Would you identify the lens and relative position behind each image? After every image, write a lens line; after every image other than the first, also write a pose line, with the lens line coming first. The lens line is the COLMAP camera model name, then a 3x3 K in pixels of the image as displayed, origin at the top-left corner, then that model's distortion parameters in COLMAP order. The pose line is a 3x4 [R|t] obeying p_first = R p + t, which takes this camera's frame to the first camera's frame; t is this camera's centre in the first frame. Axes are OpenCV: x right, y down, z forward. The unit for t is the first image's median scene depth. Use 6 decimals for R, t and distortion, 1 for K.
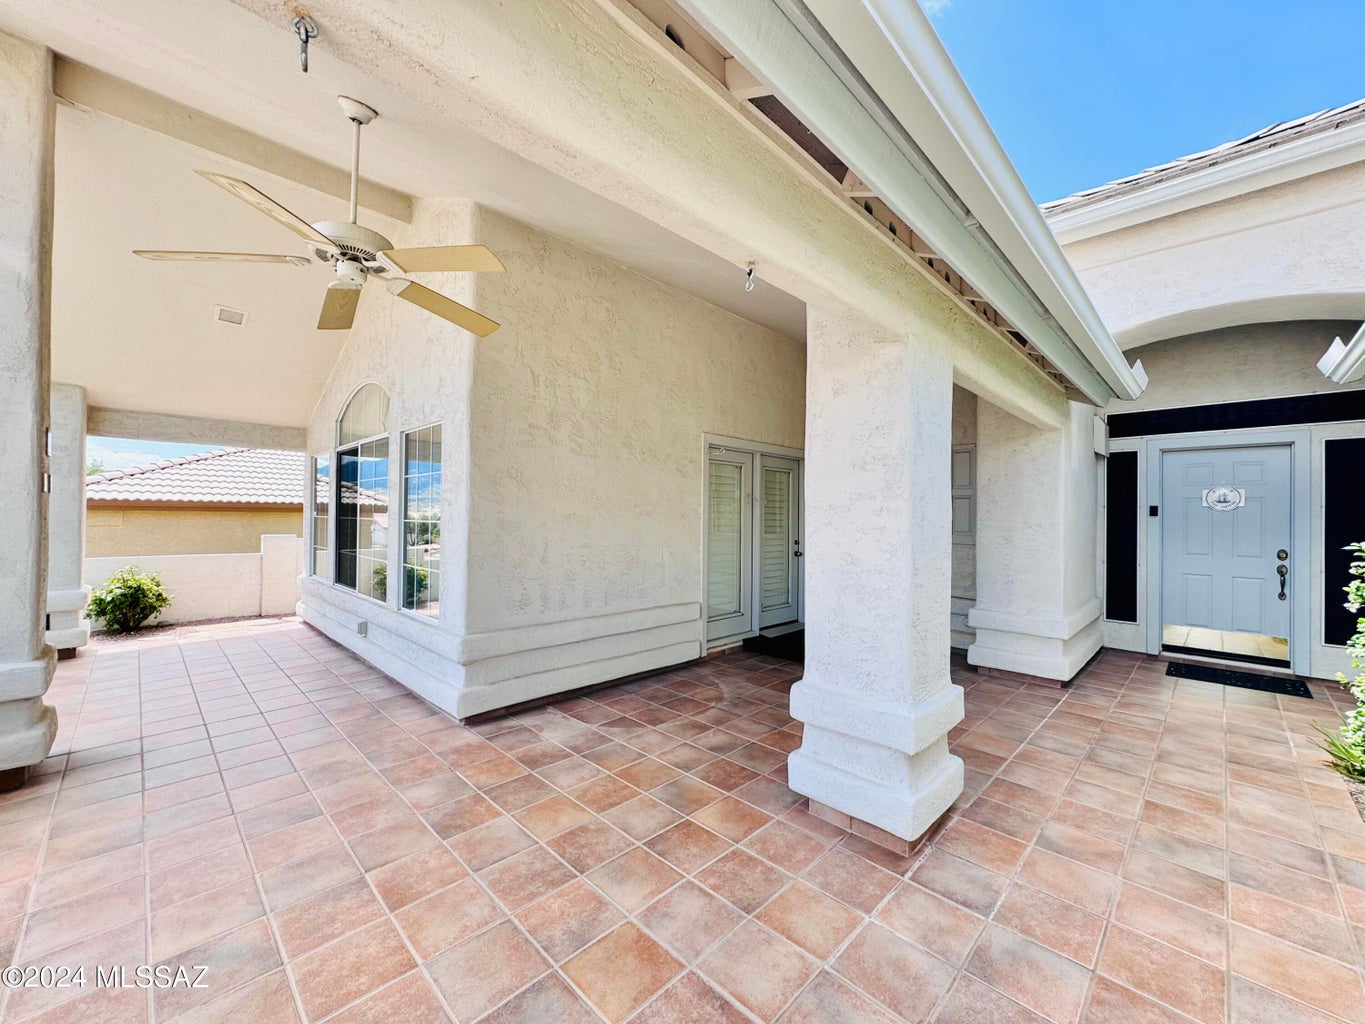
lens RADIAL K [[547.0, 0, 682.5], [0, 547.0, 512.0], [0, 0, 1]] dist [-0.001094, 0.000124]
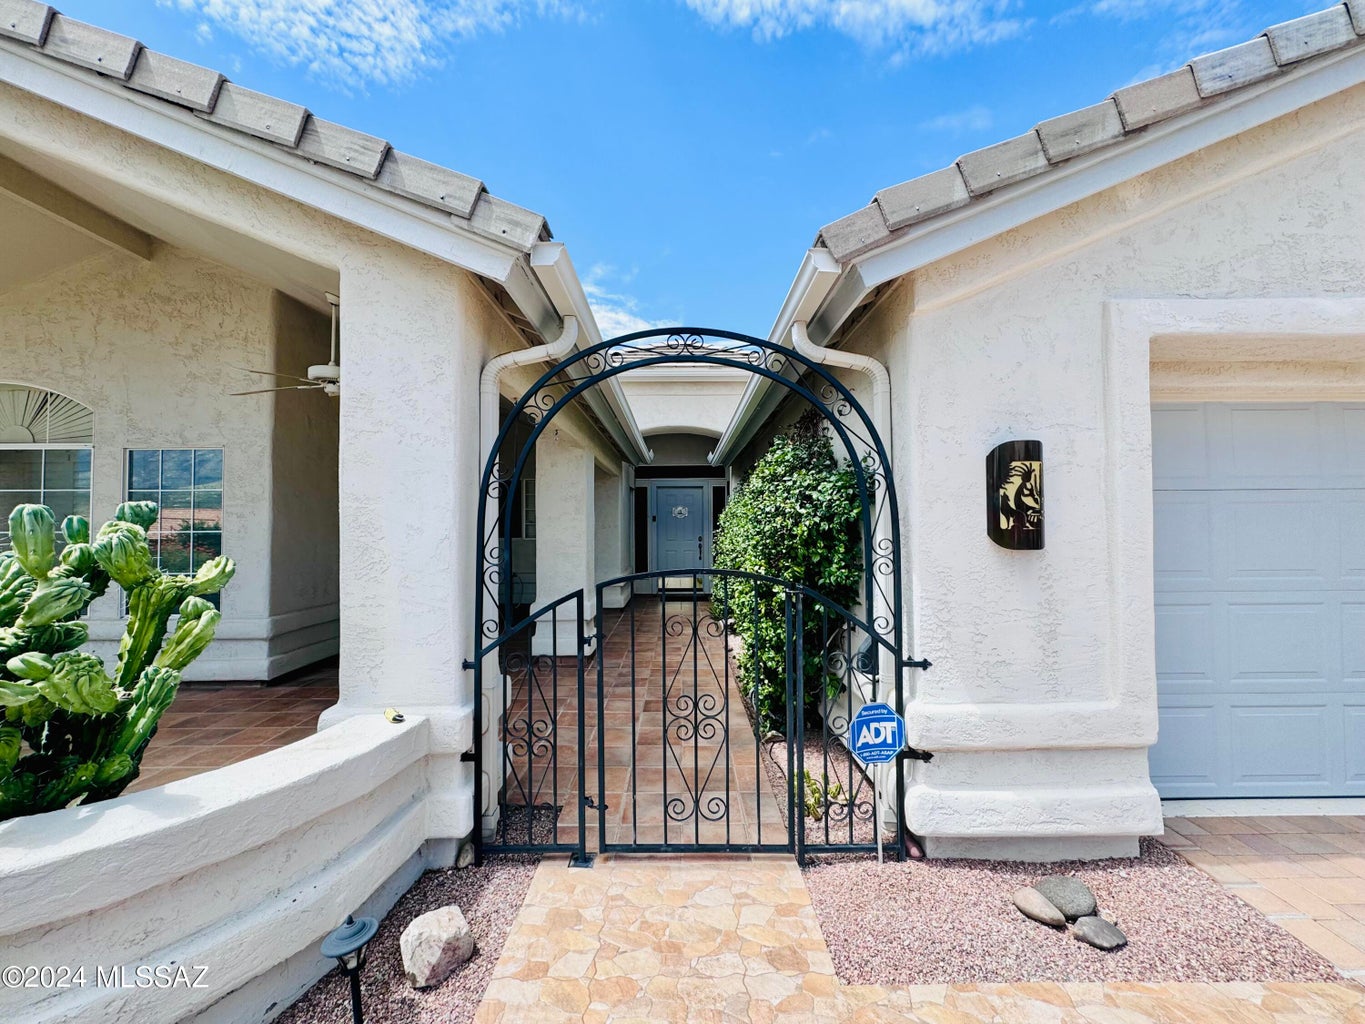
lens RADIAL K [[547.0, 0, 682.5], [0, 547.0, 512.0], [0, 0, 1]] dist [-0.001094, 0.000124]
pose [[0.708788, 0.002041, 0.705419, -0.558952], [0.009285, 0.999882, -0.012223, -0.000898], [-0.705361, 0.015214, 0.708685, -0.569825]]
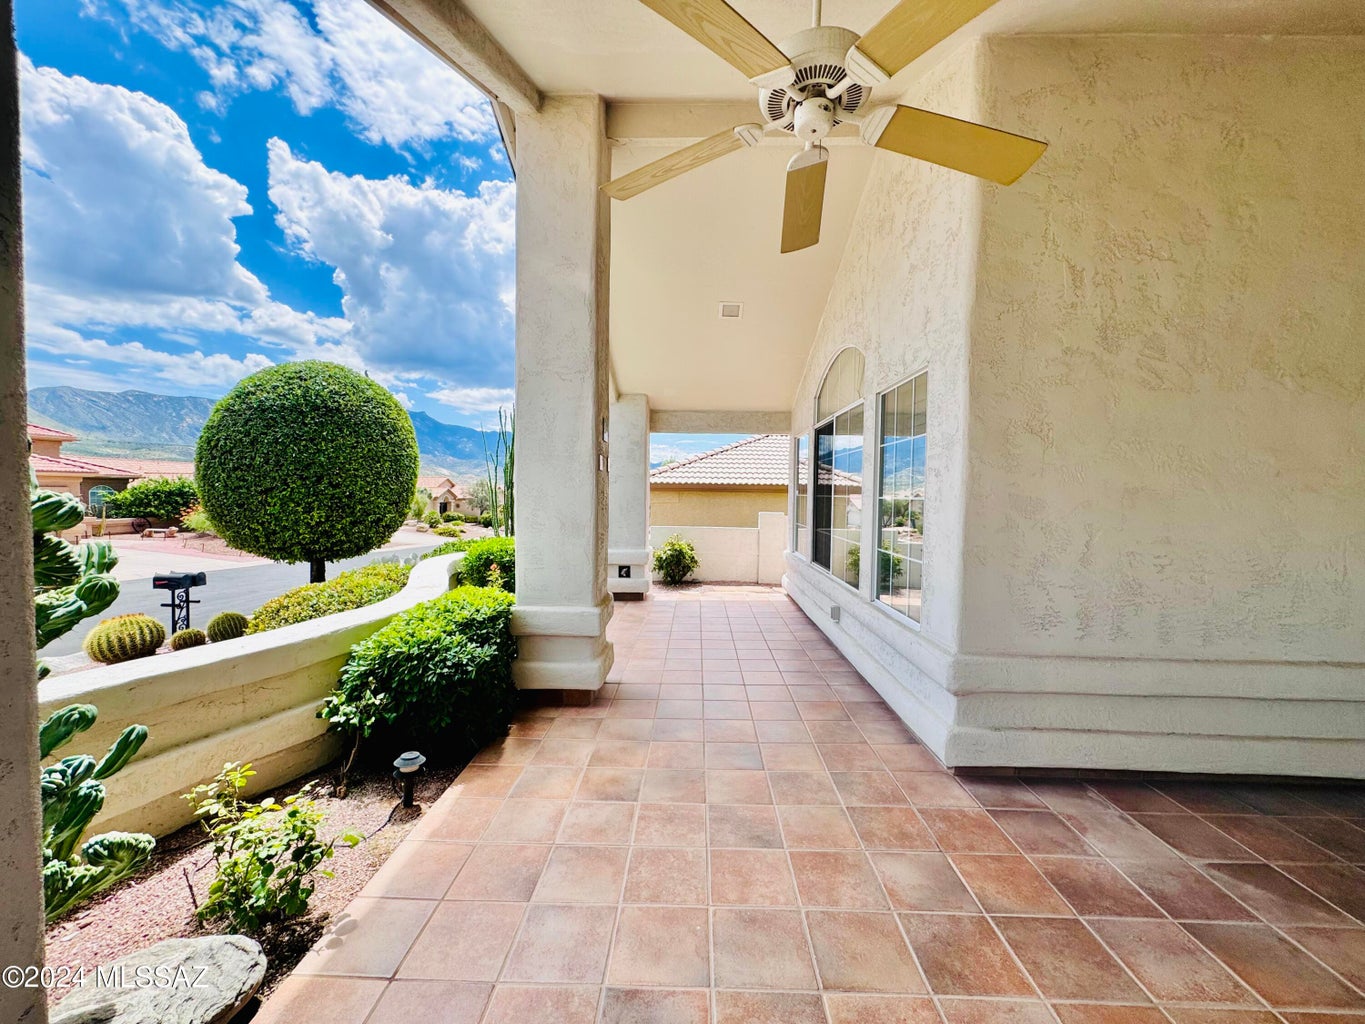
lens RADIAL K [[547.0, 0, 682.5], [0, 547.0, 512.0], [0, 0, 1]] dist [-0.001094, 0.000124]
pose [[0.687803, 0.024111, -0.725497, -0.113240], [-0.002113, 0.999510, 0.031214, 0.013433], [0.725895, -0.019937, 0.687517, 0.214108]]
